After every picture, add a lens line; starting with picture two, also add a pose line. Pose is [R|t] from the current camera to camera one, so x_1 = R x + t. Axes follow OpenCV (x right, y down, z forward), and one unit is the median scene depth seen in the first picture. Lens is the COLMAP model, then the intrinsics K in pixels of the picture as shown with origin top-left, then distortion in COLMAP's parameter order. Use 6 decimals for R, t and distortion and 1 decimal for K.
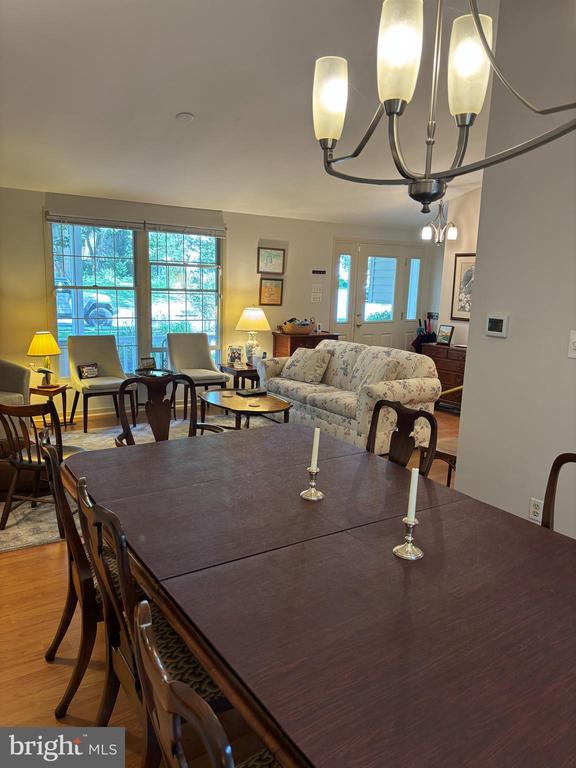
lens RADIAL K [[582.6, 0, 286.1], [0, 582.6, 383.0], [0, 0, 1]] dist [0.045440, -0.052707]
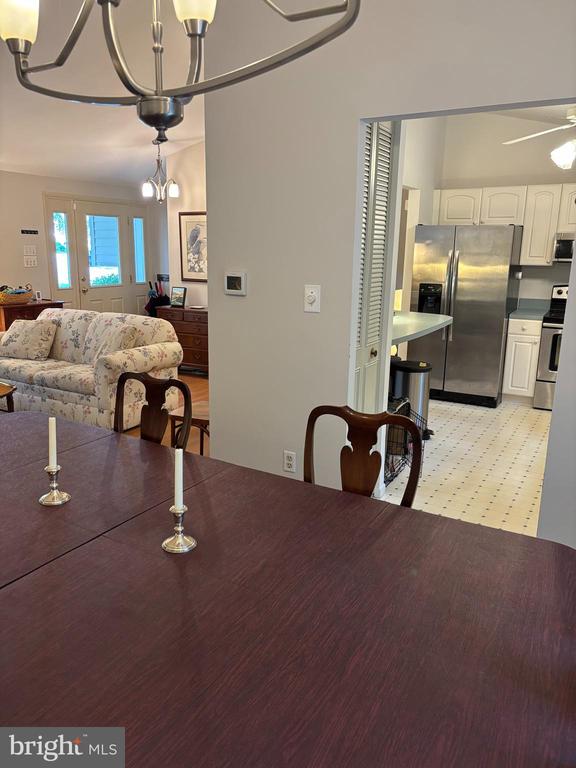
lens RADIAL K [[582.6, 0, 282.9], [0, 582.6, 381.7], [0, 0, 1]] dist [0.045440, -0.052707]
pose [[0.899993, -0.118185, 0.419578, 0.005488], [0.093225, 0.992459, 0.079586, -0.005865], [-0.425820, -0.032512, 0.904224, 0.099965]]
